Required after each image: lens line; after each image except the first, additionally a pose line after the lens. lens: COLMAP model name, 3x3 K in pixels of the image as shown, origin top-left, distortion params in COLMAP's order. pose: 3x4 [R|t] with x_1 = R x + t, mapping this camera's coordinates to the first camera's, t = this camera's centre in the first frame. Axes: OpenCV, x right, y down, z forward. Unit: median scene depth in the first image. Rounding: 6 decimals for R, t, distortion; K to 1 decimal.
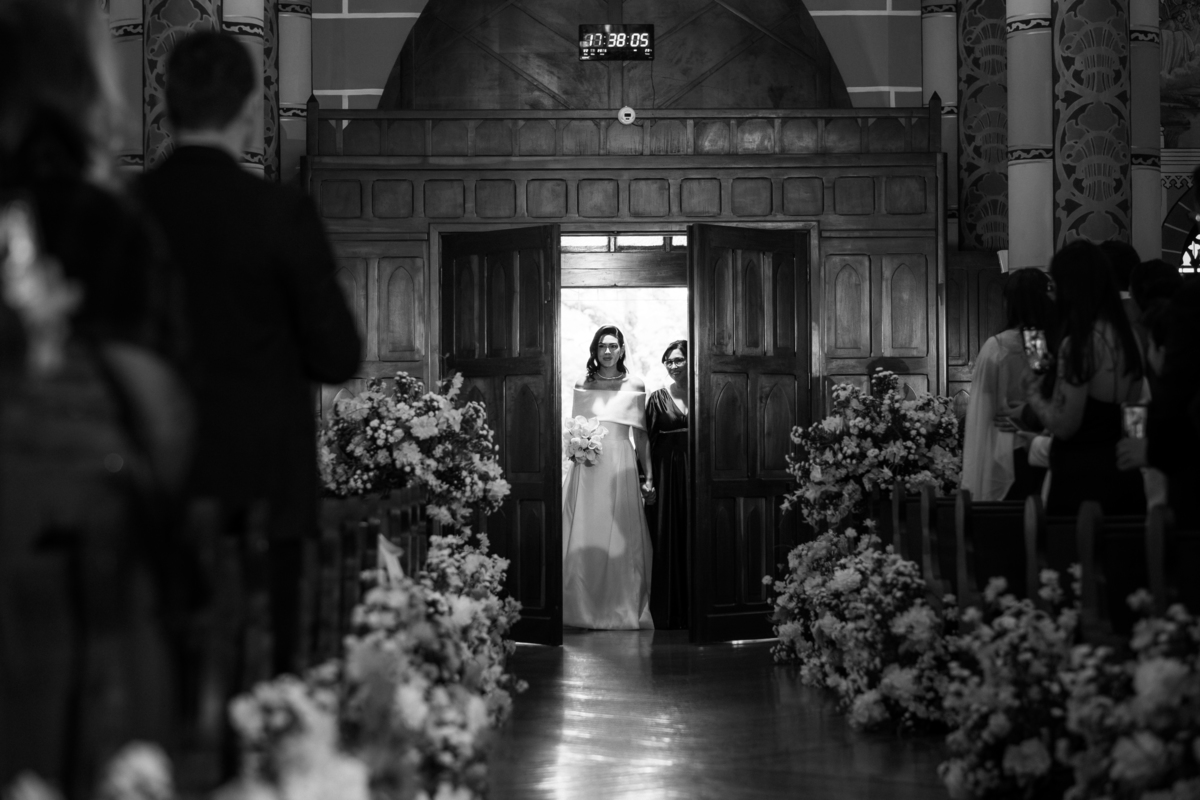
lens RADIAL K [[2951.6, 0, 600.0], [0, 2951.6, 400.0], [0, 0, 1]] dist [0.031831, -0.484238]
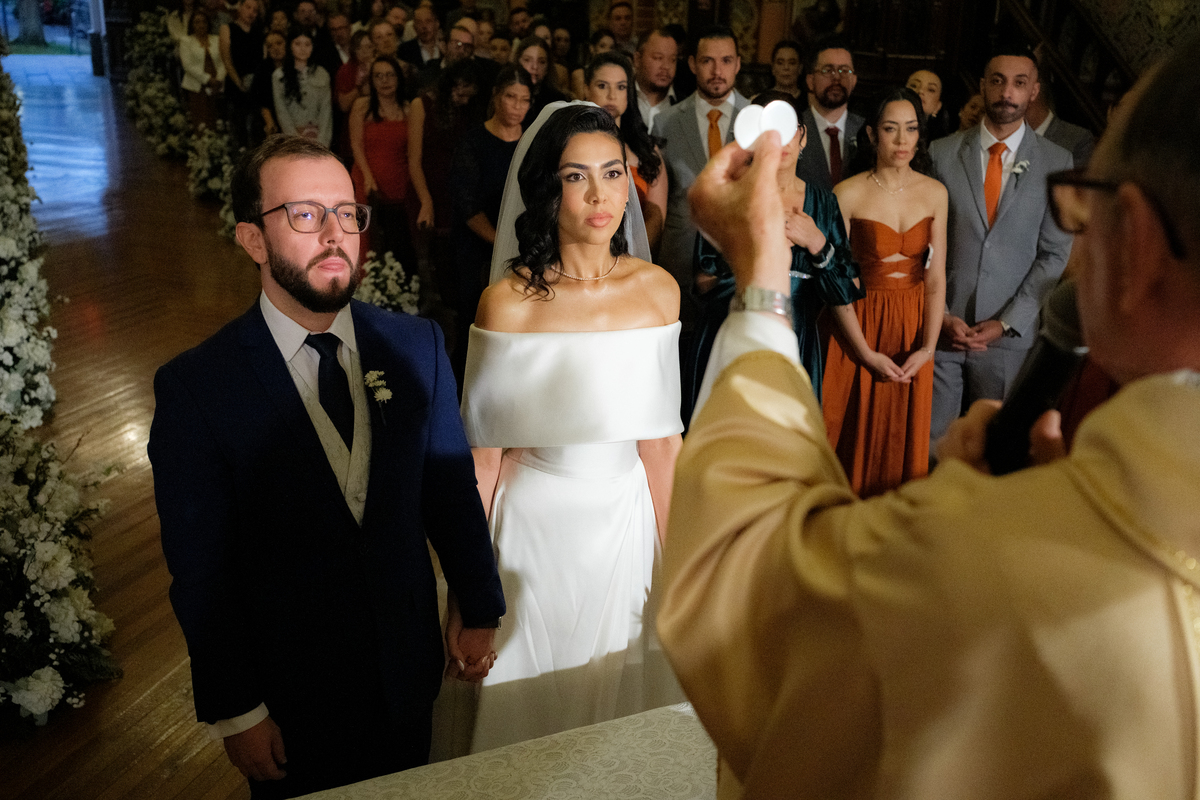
lens RADIAL K [[1190.7, 0, 600.0], [0, 1190.7, 400.0], [0, 0, 1]] dist [-0.001833, 0.011407]
pose [[0.910000, -0.096133, 0.403310, -0.014757], [-0.058678, 0.933095, 0.354810, -0.108768], [-0.410436, -0.346542, 0.843476, -0.264158]]
